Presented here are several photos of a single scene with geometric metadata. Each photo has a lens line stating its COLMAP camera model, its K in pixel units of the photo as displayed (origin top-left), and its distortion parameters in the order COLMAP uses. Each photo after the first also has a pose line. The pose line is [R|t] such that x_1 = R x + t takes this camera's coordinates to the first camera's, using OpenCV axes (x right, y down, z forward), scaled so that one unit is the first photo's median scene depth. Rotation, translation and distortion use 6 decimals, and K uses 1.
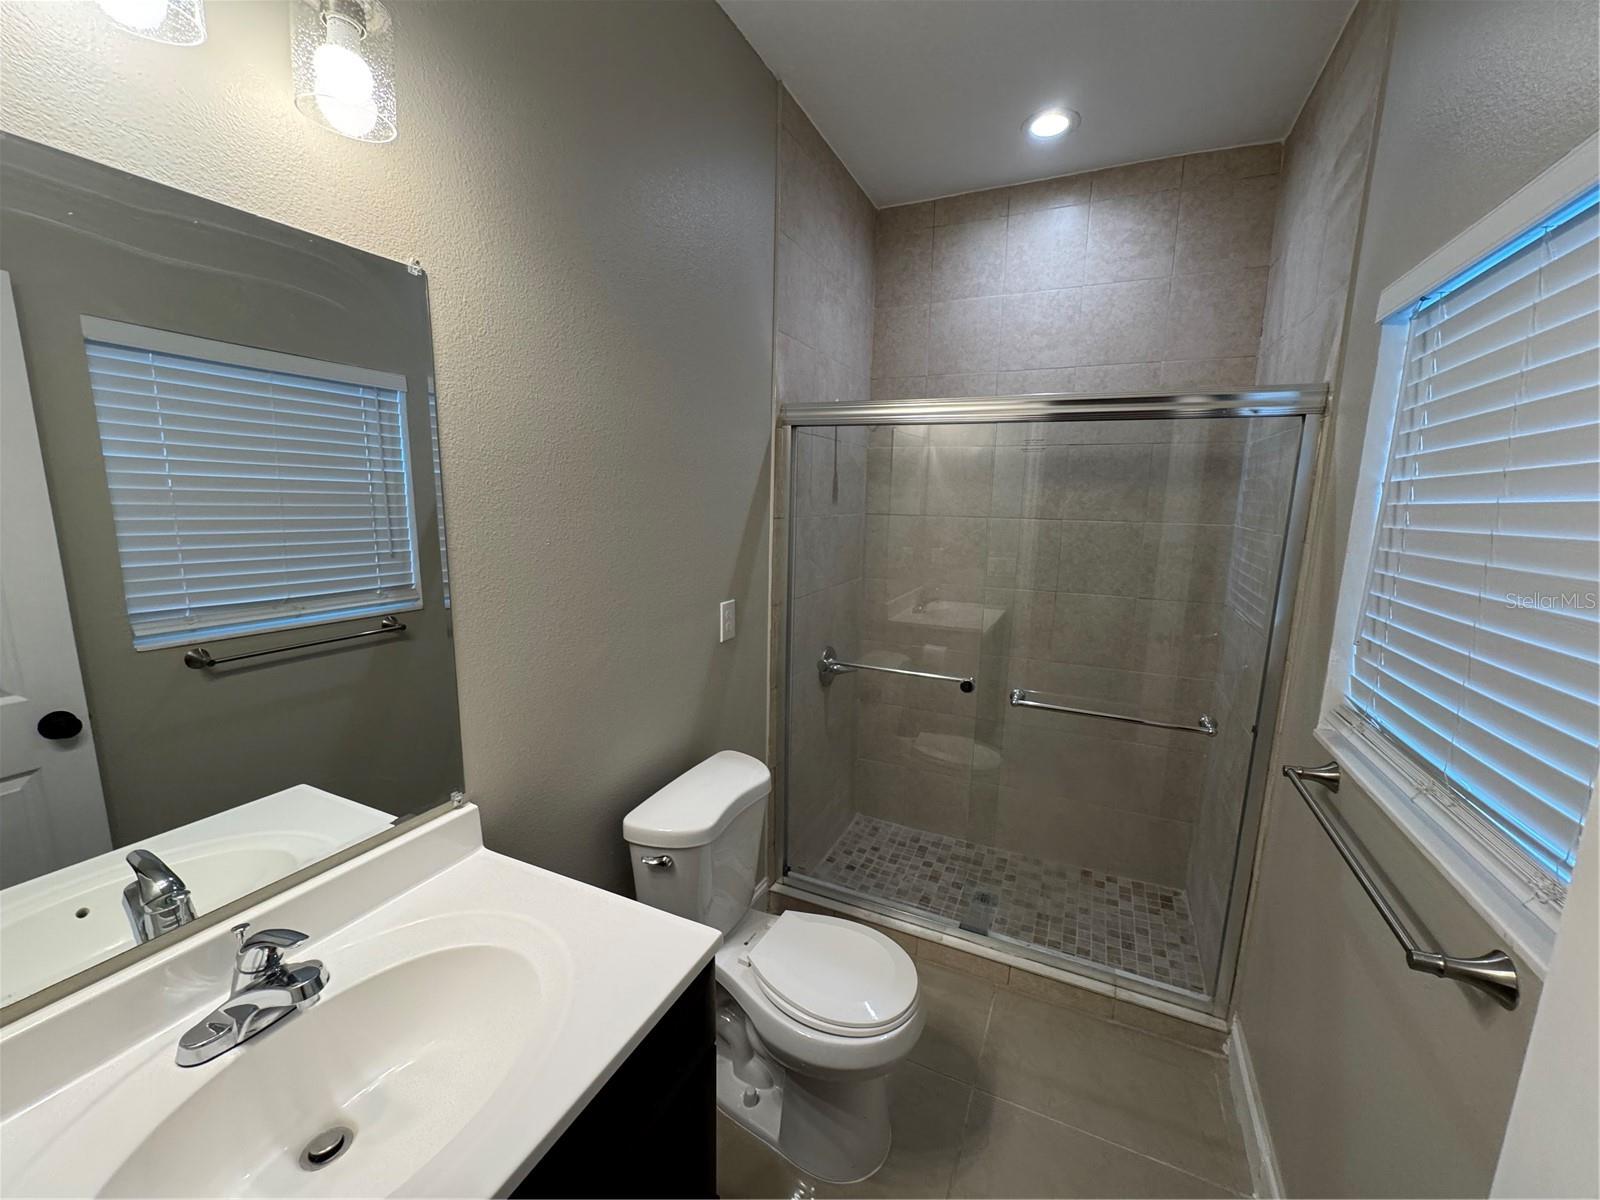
lens RADIAL K [[639.4, 0, 801.0], [0, 639.4, 604.8], [0, 0, 1]] dist [-0.000025, 0.000402]
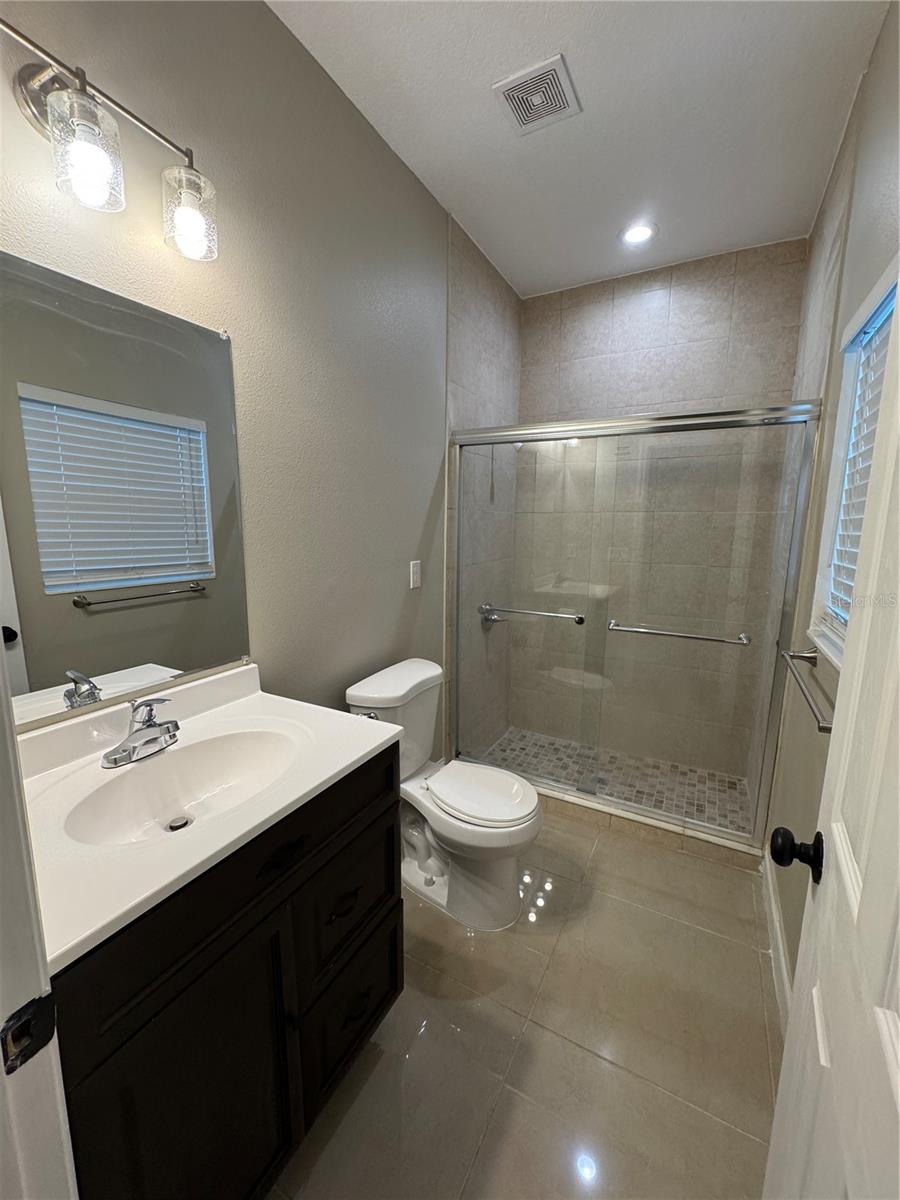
lens RADIAL K [[479.5, 0, 449.2], [0, 479.5, 601.2], [0, 0, 1]] dist [-0.000025, 0.000402]
pose [[0.997715, -0.001797, -0.067545, 0.037928], [0.001188, 0.999958, -0.009048, 0.094787], [0.067559, 0.008947, 0.997675, -0.109758]]
